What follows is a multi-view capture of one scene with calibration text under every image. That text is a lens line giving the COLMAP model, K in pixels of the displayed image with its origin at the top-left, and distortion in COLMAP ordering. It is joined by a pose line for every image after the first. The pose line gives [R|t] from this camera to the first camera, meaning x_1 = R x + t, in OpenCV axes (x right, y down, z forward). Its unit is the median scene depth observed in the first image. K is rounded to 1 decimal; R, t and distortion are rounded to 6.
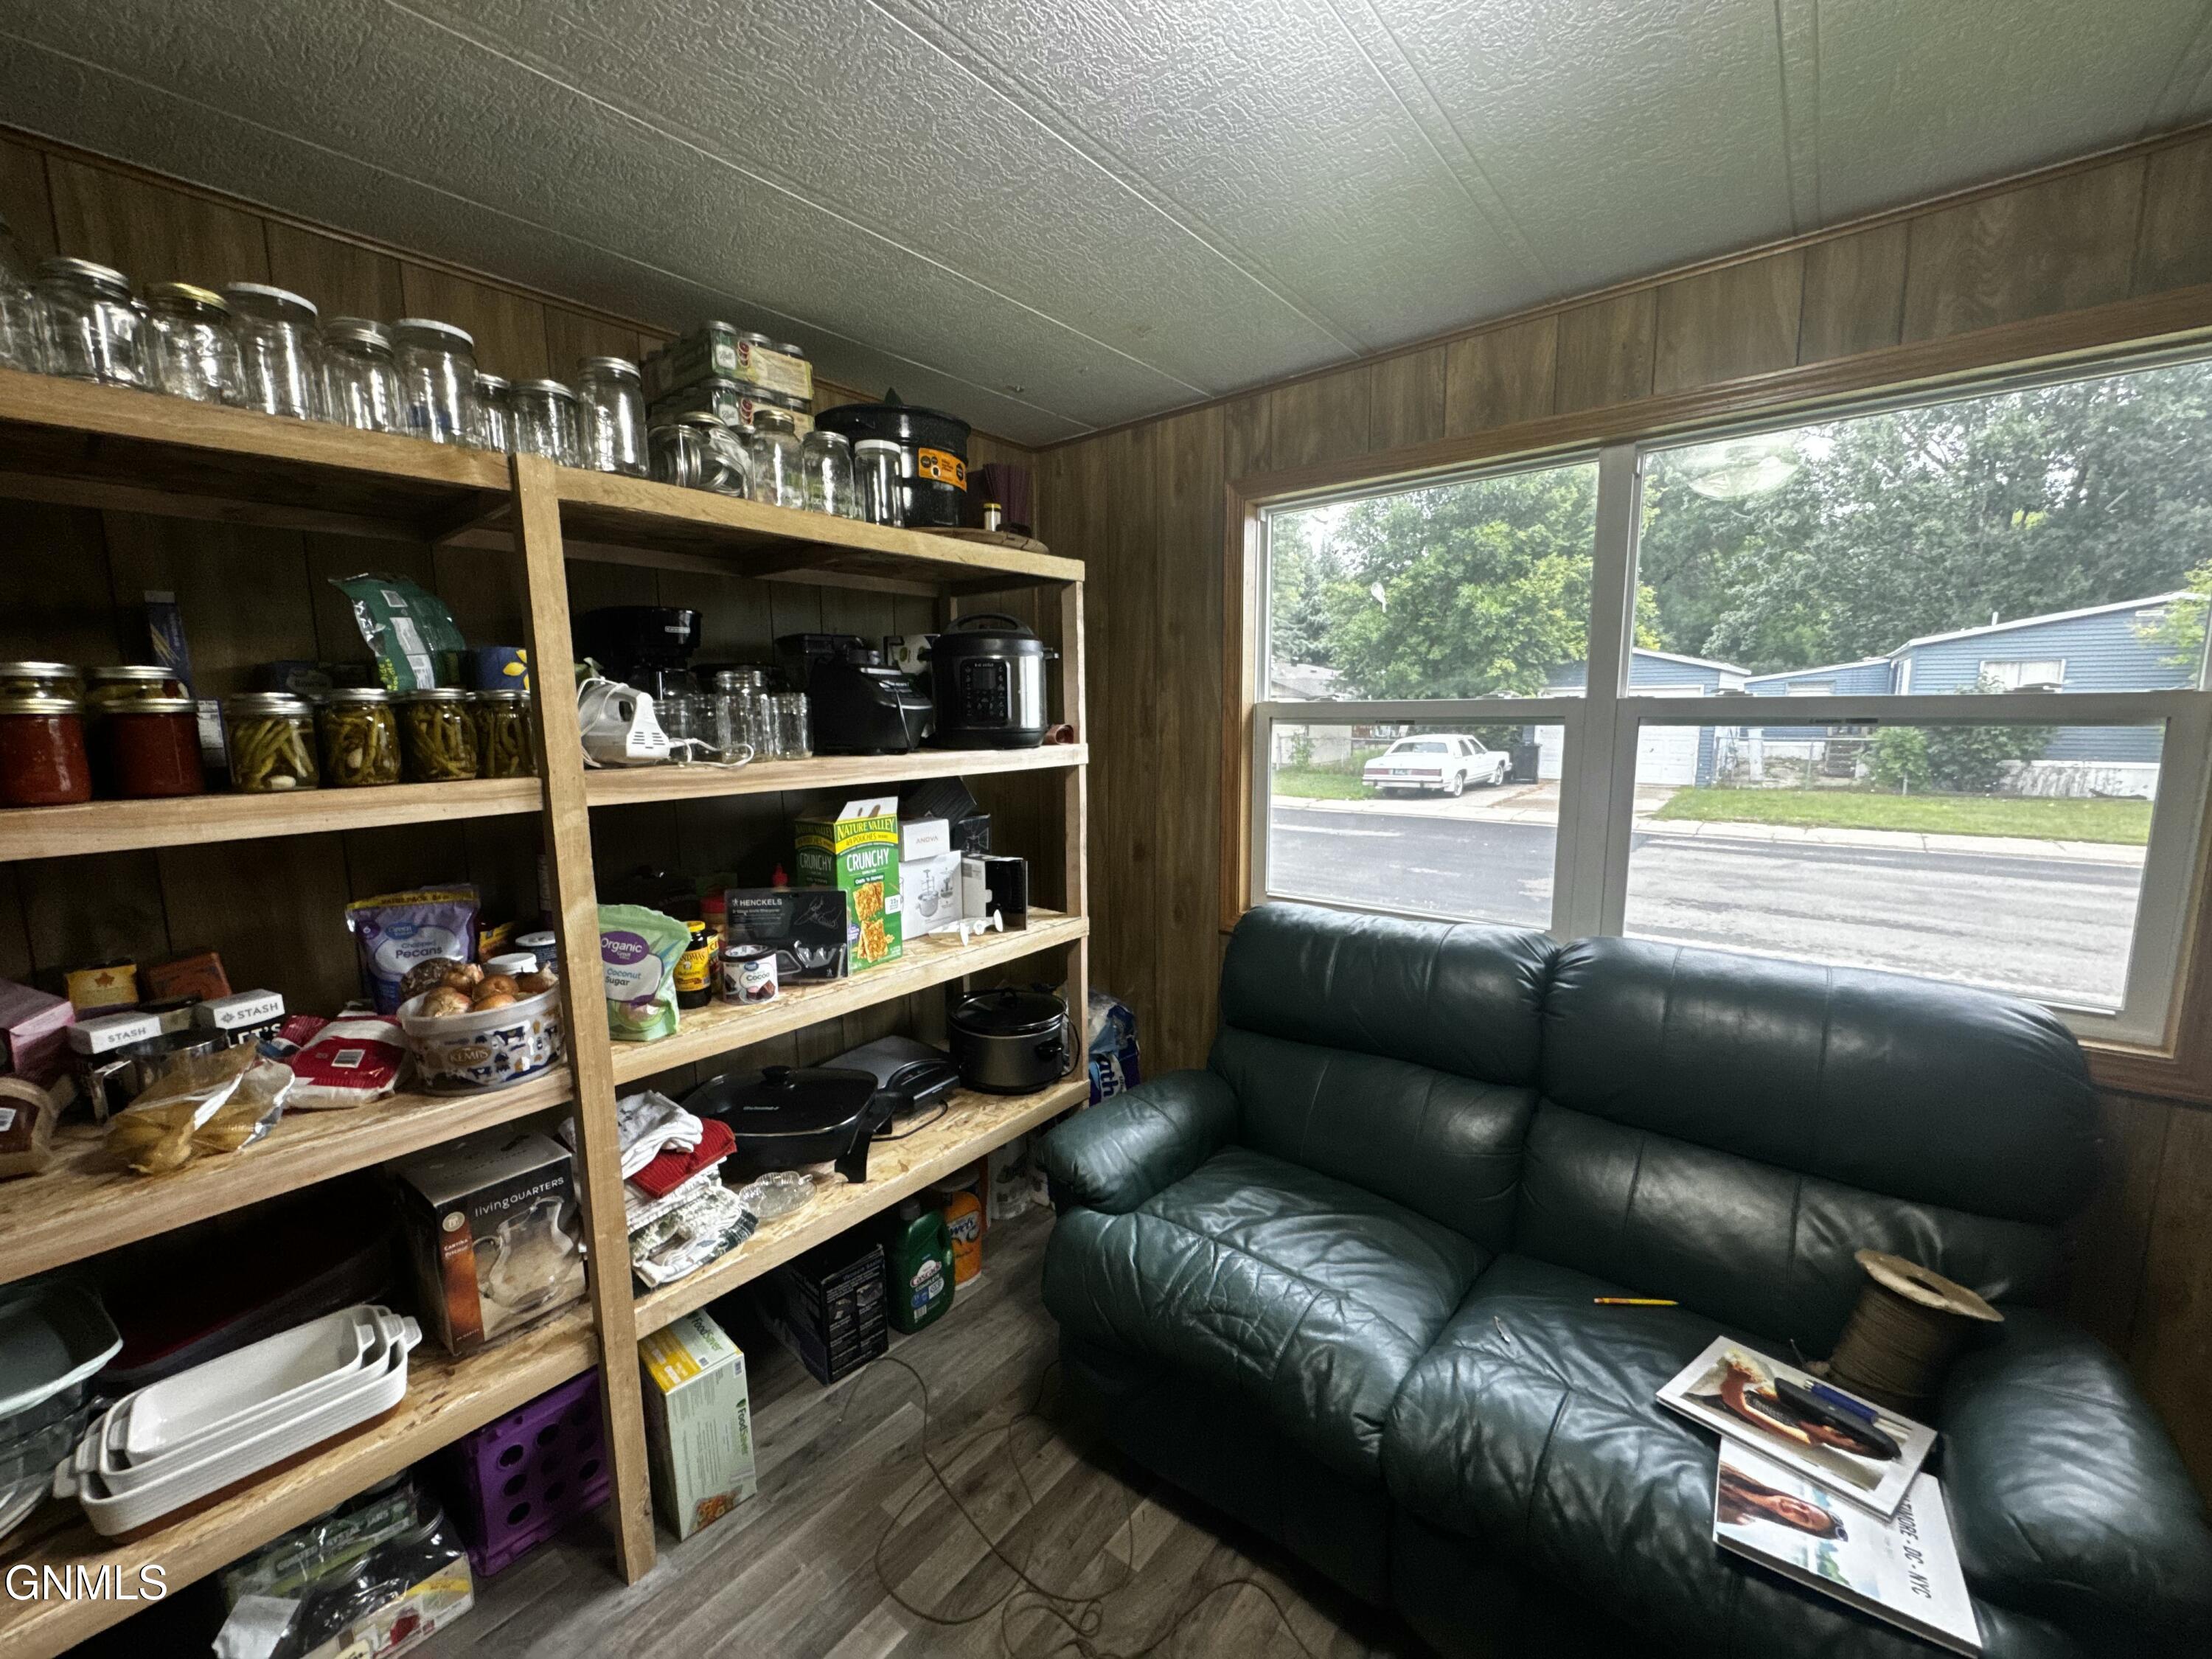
lens RADIAL K [[890.9, 0, 1108.6], [0, 890.9, 833.0], [0, 0, 1]] dist [-0.000805, -0.000127]
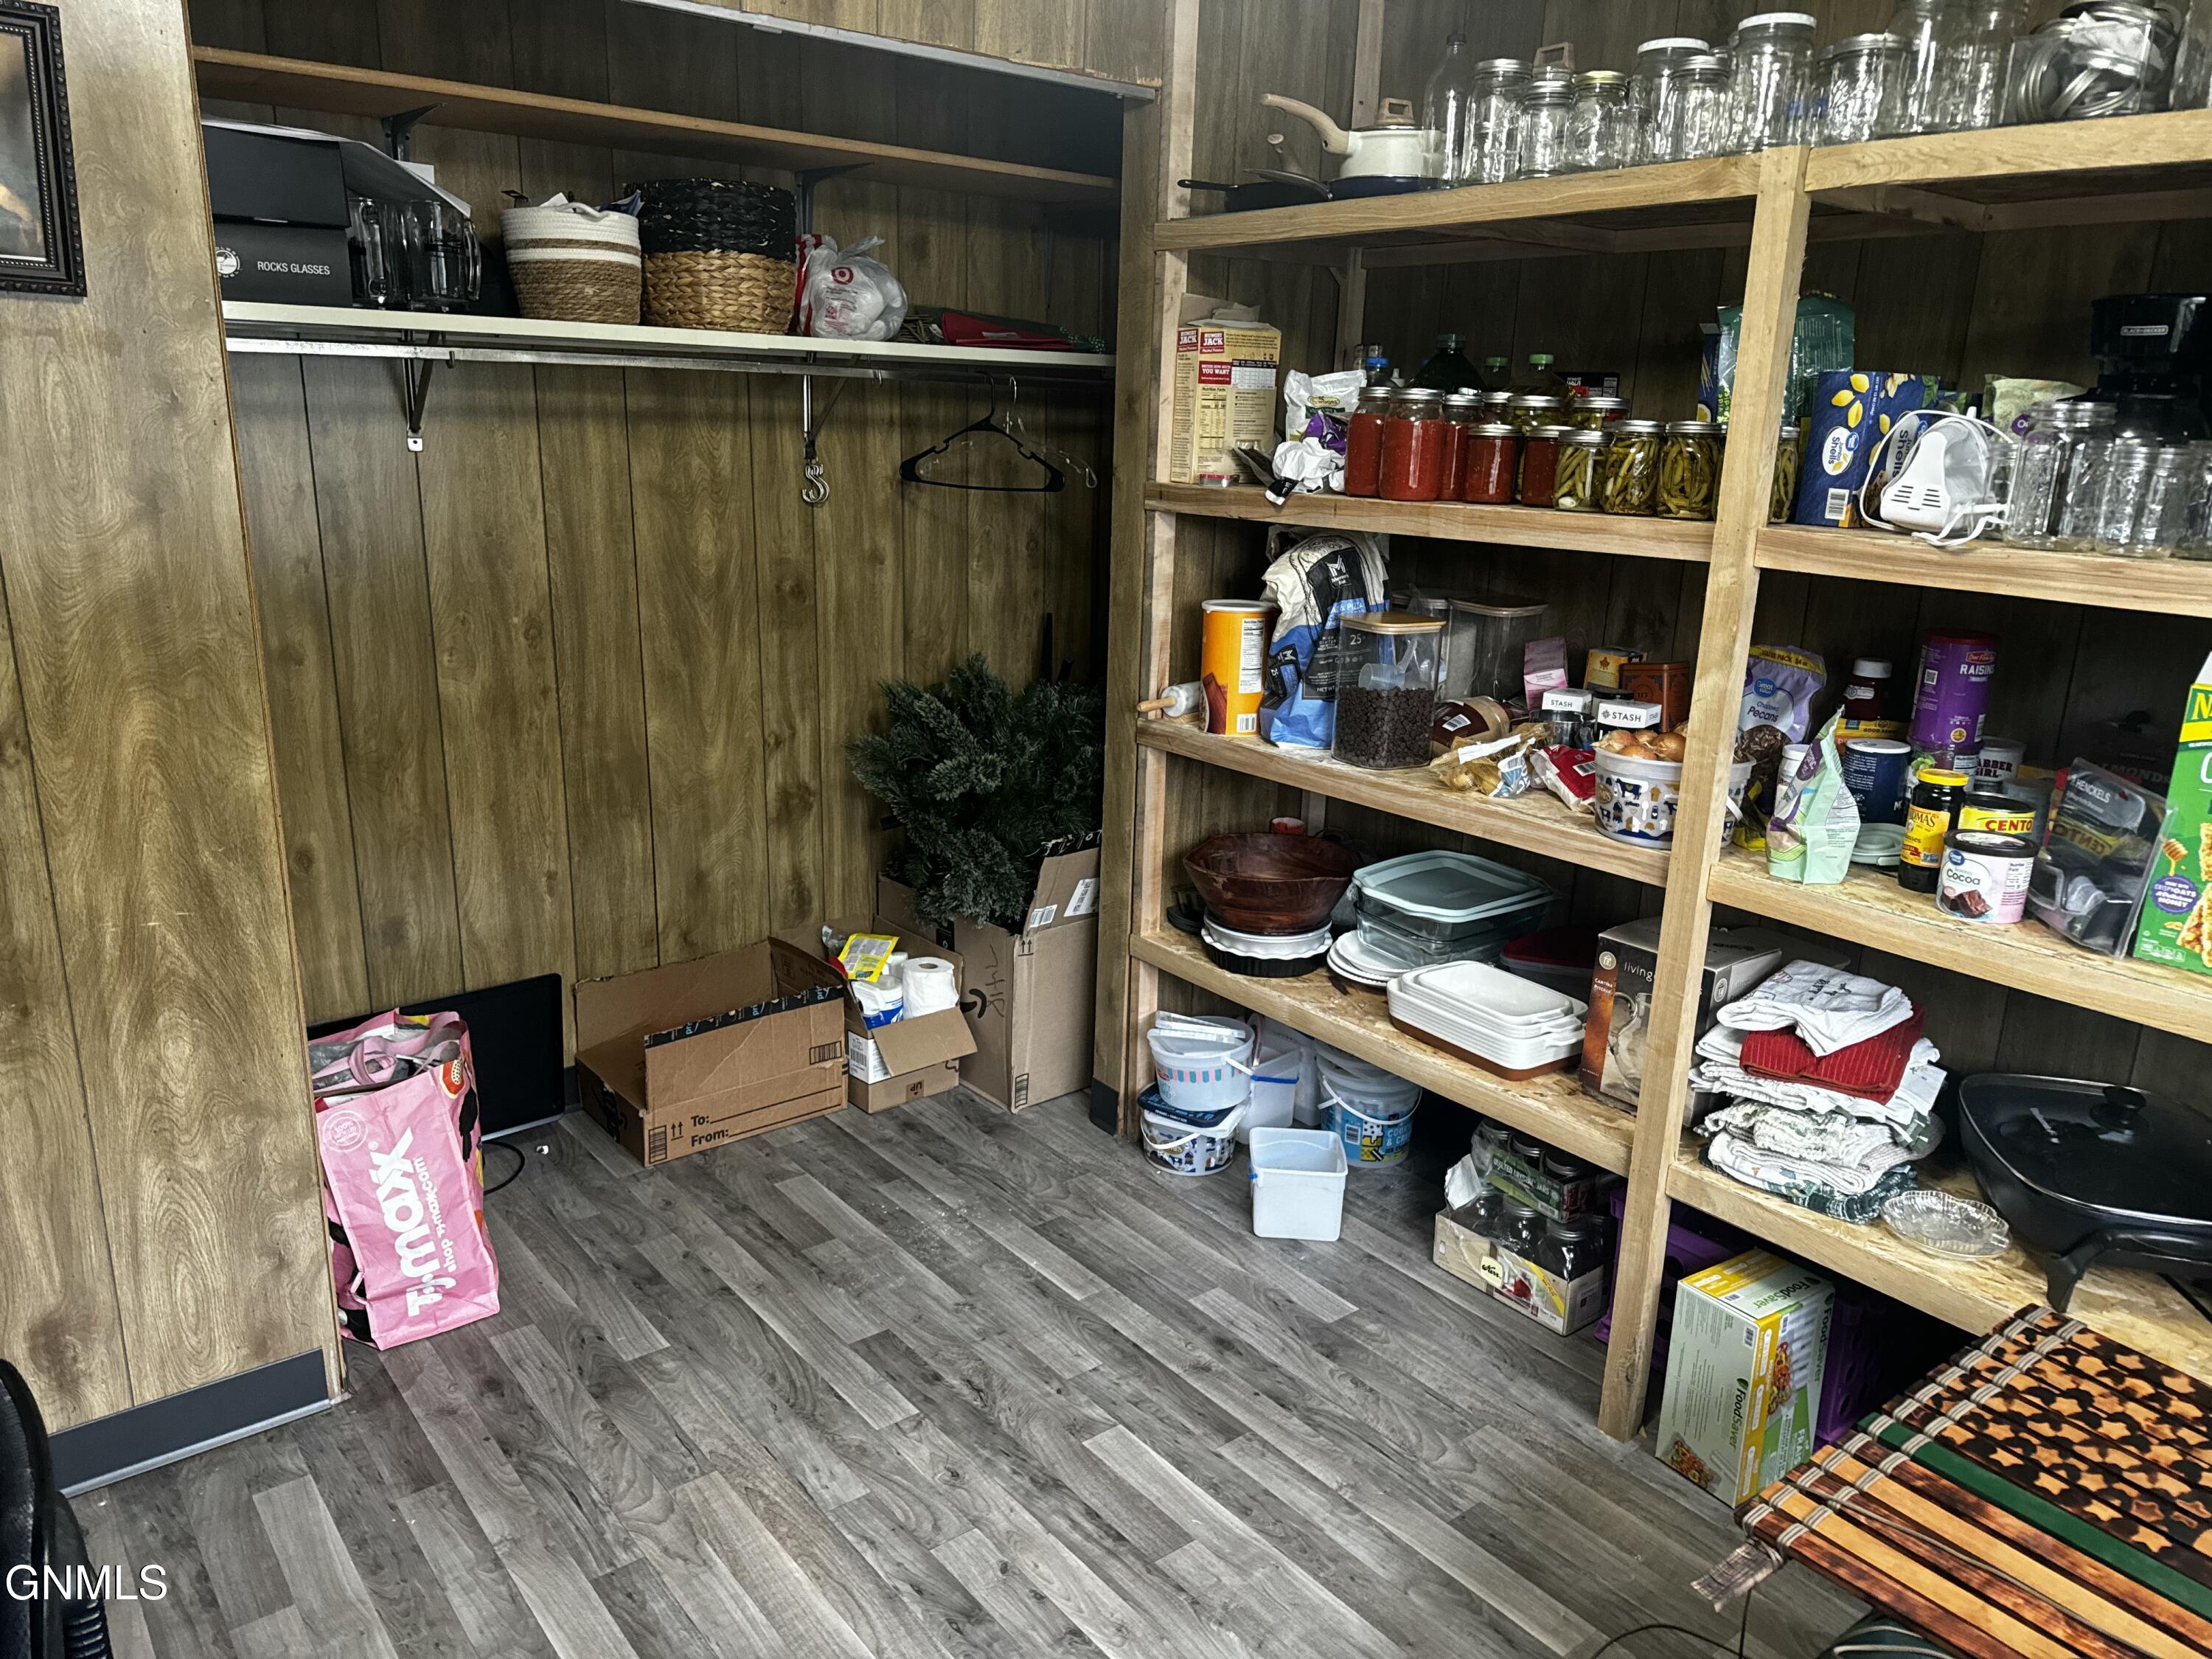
lens RADIAL K [[1561.8, 0, 1106.9], [0, 1561.8, 827.0], [0, 0, 1]] dist [-0.002094, -0.003180]
pose [[-0.214700, 0.262262, -0.940810, 1.019415], [-0.164139, 0.939884, 0.299461, -0.143256], [0.962789, 0.218718, -0.158746, 0.711255]]
